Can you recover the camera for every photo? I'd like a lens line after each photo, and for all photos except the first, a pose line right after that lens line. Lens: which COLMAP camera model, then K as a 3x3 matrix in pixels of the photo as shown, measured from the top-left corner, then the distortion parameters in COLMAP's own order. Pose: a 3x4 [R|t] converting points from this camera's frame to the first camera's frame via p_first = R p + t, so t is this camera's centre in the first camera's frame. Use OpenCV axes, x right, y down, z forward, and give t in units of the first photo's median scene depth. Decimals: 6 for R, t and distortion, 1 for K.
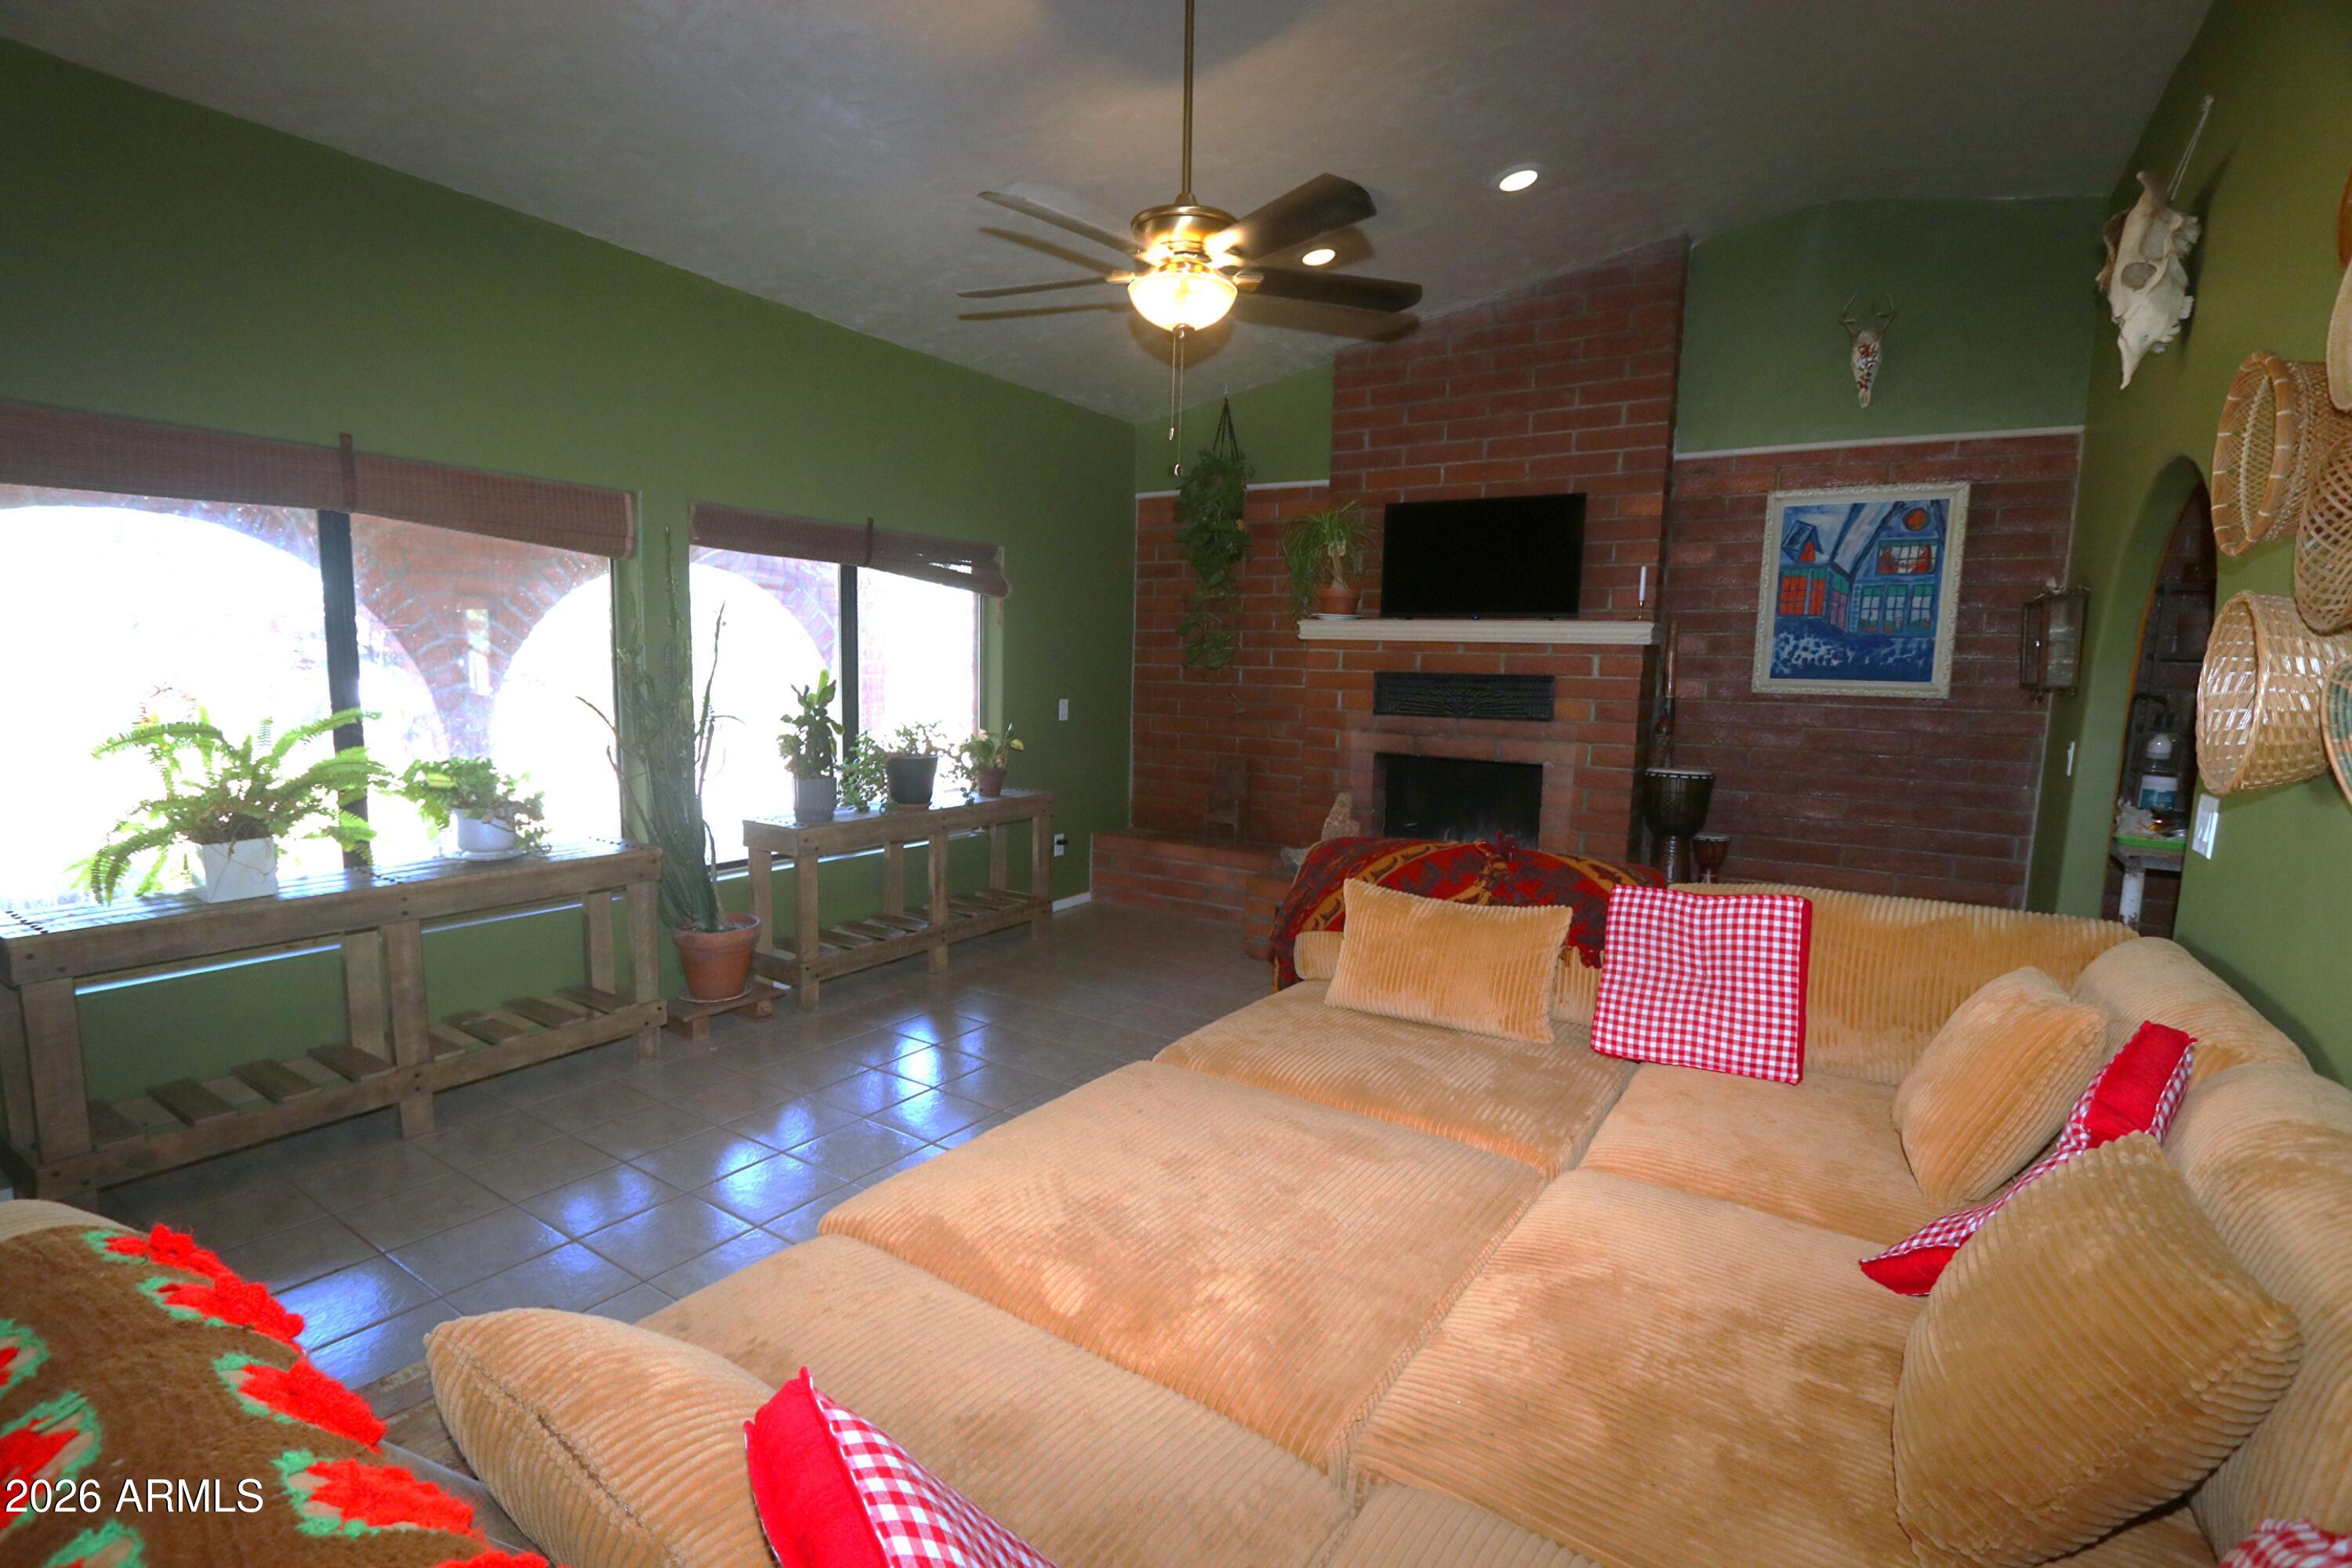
lens RADIAL K [[1088.1, 0, 1178.7], [0, 1088.1, 786.9], [0, 0, 1]] dist [0.001875, 0.000156]
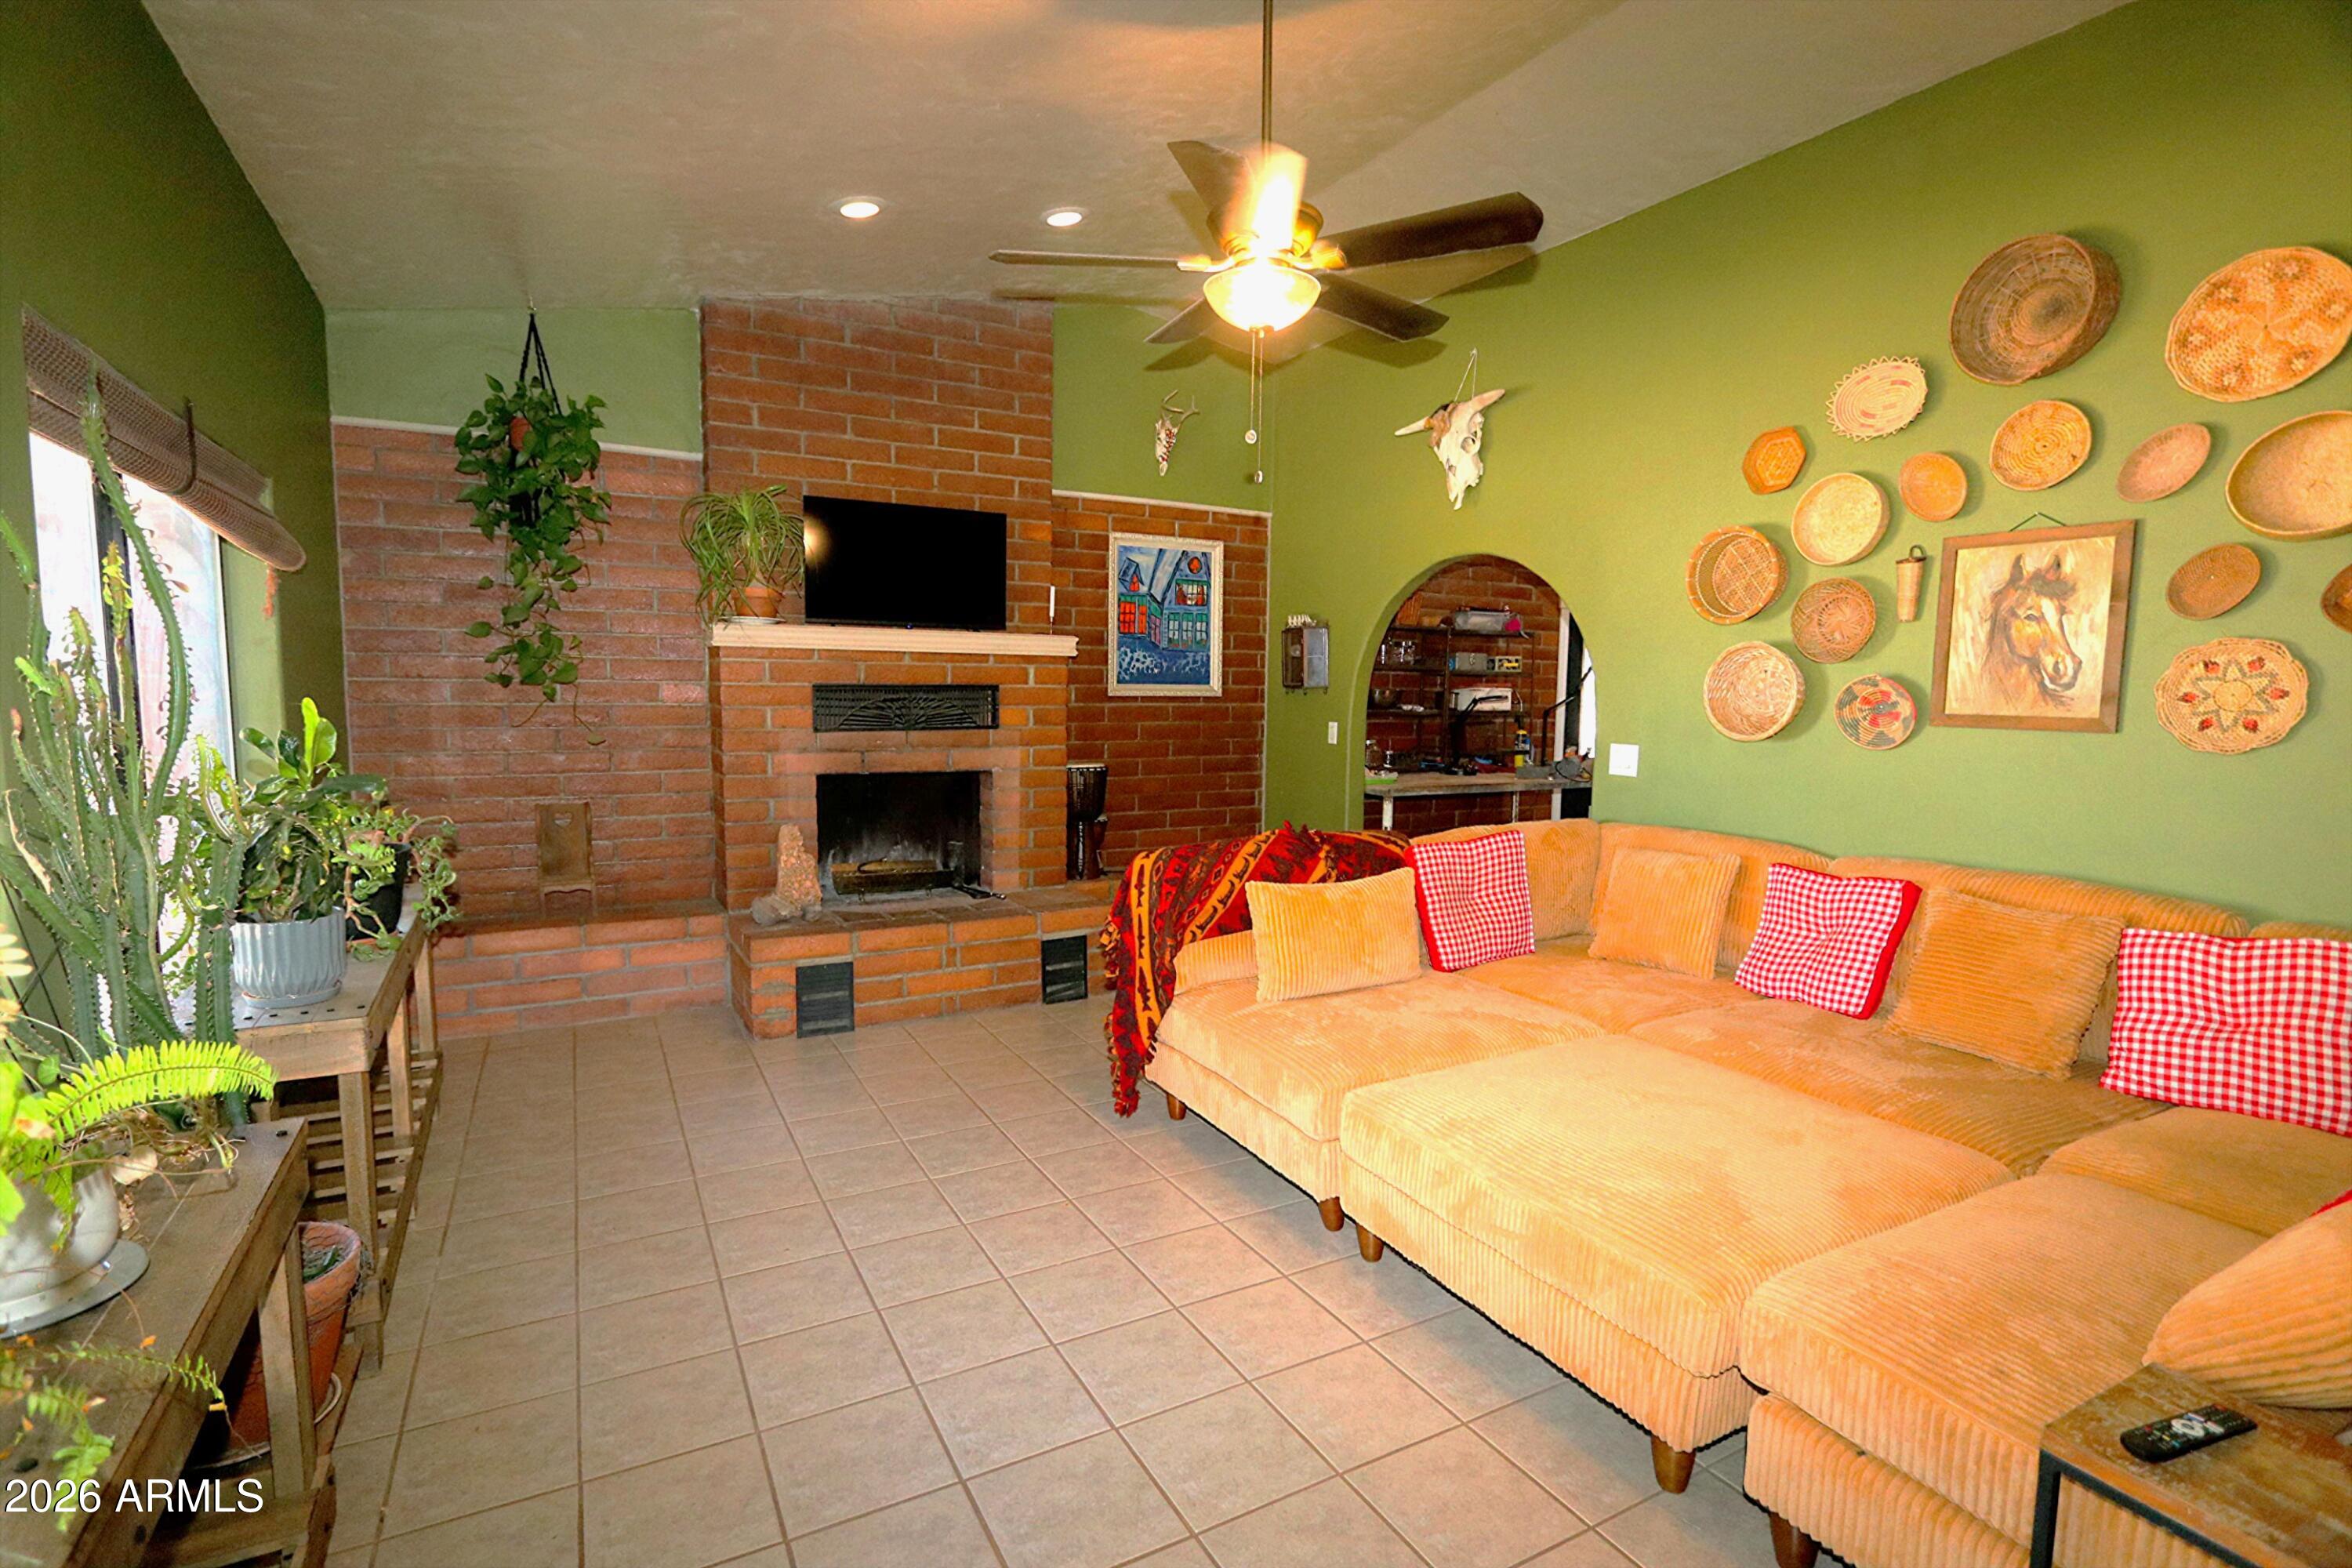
lens RADIAL K [[1088.1, 0, 1171.4], [0, 1088.1, 786.9], [0, 0, 1]] dist [0.001875, 0.000156]
pose [[0.480454, -0.101333, 0.871146, -0.517142], [0.102419, 0.992989, 0.059019, -0.051000], [-0.871019, 0.060866, 0.487464, 0.358718]]
